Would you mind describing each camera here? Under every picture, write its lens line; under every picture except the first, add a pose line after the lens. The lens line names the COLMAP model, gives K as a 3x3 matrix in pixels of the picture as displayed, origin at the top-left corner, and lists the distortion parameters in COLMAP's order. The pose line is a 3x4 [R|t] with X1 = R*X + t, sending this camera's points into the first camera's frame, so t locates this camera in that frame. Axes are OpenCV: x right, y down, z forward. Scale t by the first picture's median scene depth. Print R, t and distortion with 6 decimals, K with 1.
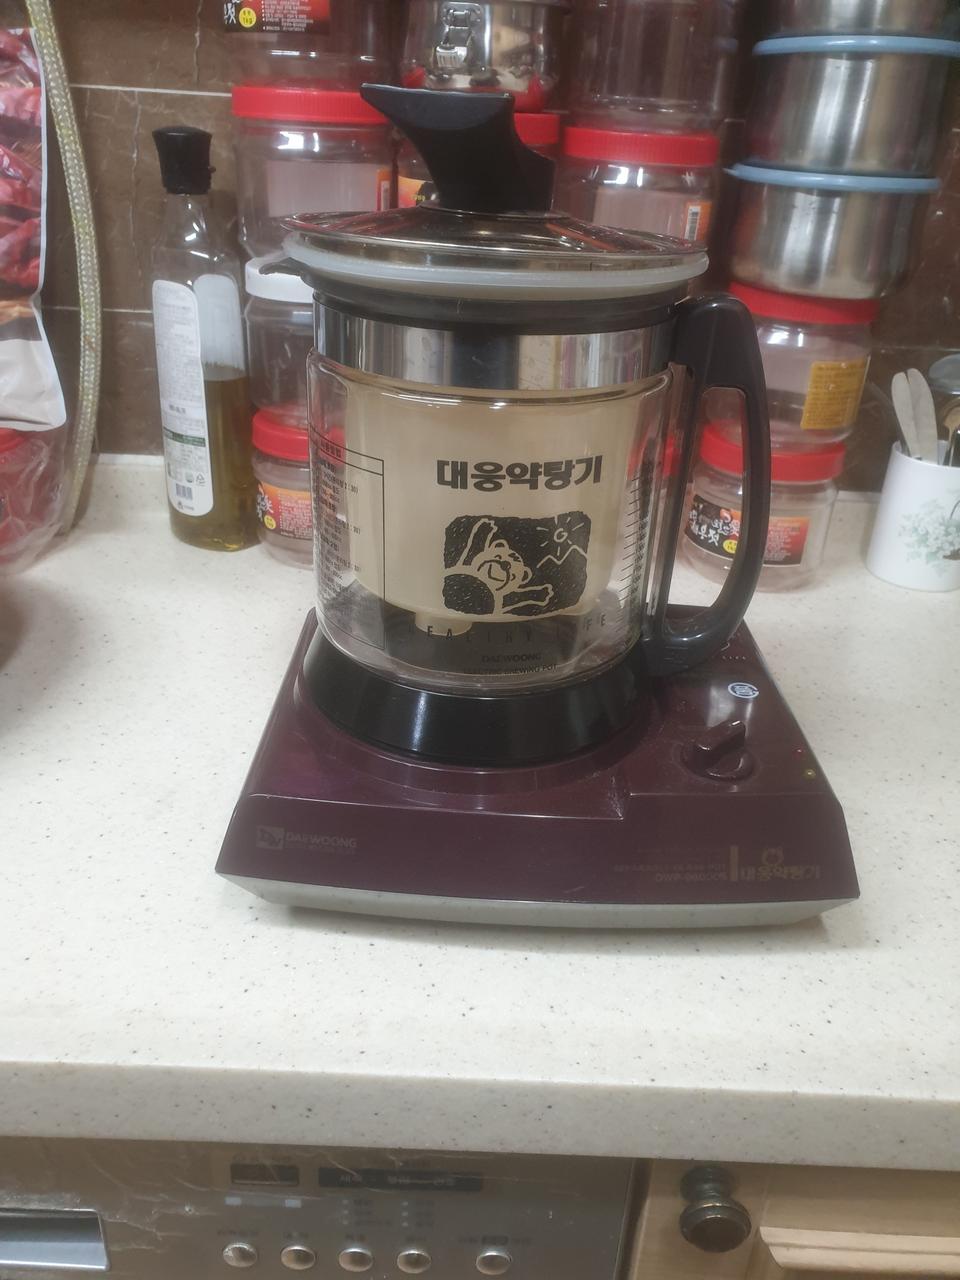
lens RADIAL K [[1040.4, 0, 461.1], [0, 1040.4, 640.1], [0, 0, 1]] dist [-0.010705, 0.050591]
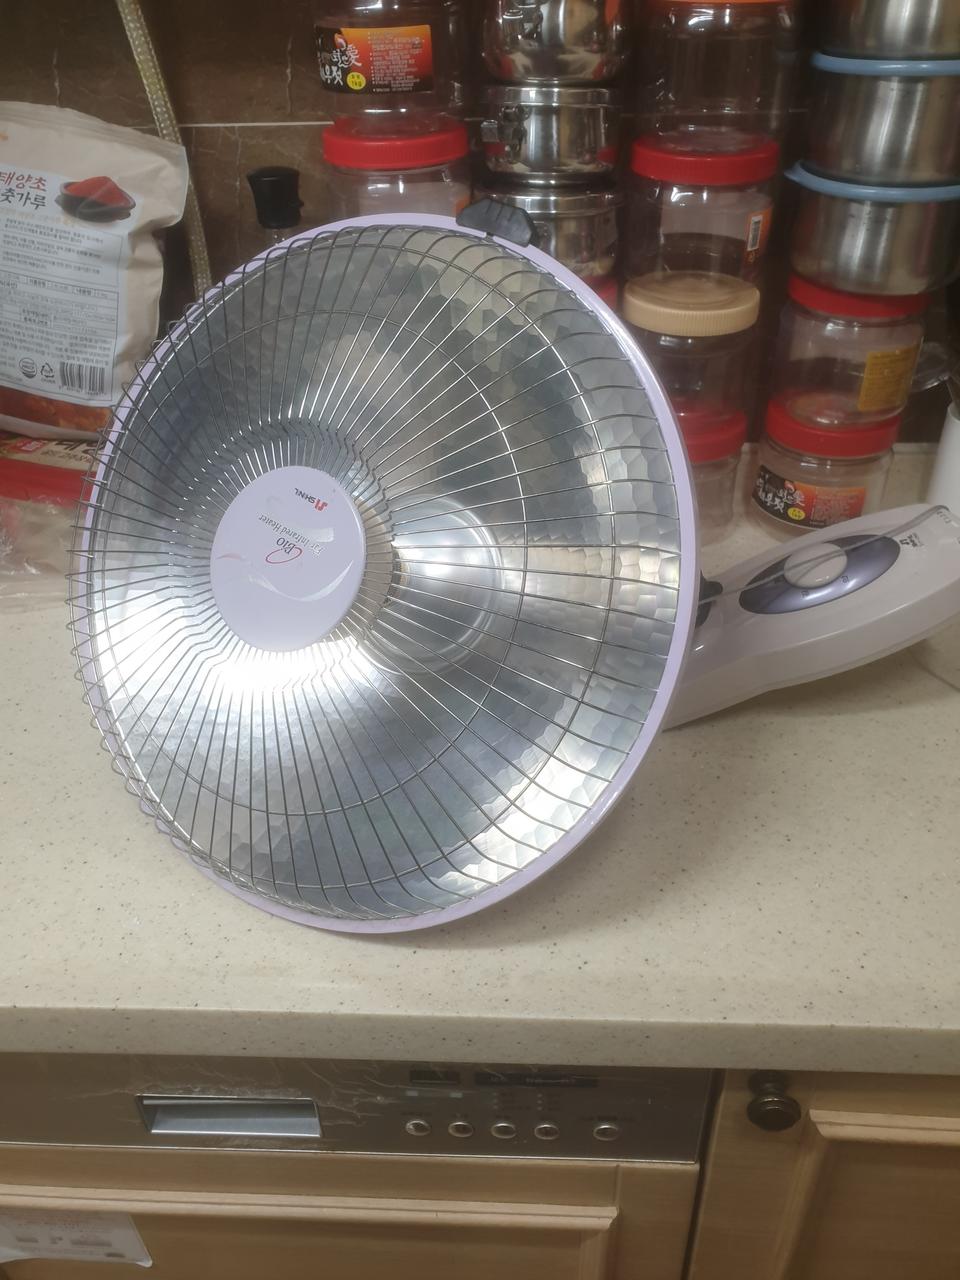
lens RADIAL K [[1040.4, 0, 461.1], [0, 1040.4, 640.1], [0, 0, 1]] dist [-0.010705, 0.050591]
pose [[0.996132, -0.042874, -0.076699, -0.019712], [0.053919, 0.987473, 0.148289, -0.177608], [0.069380, -0.151851, 0.985965, -0.175197]]
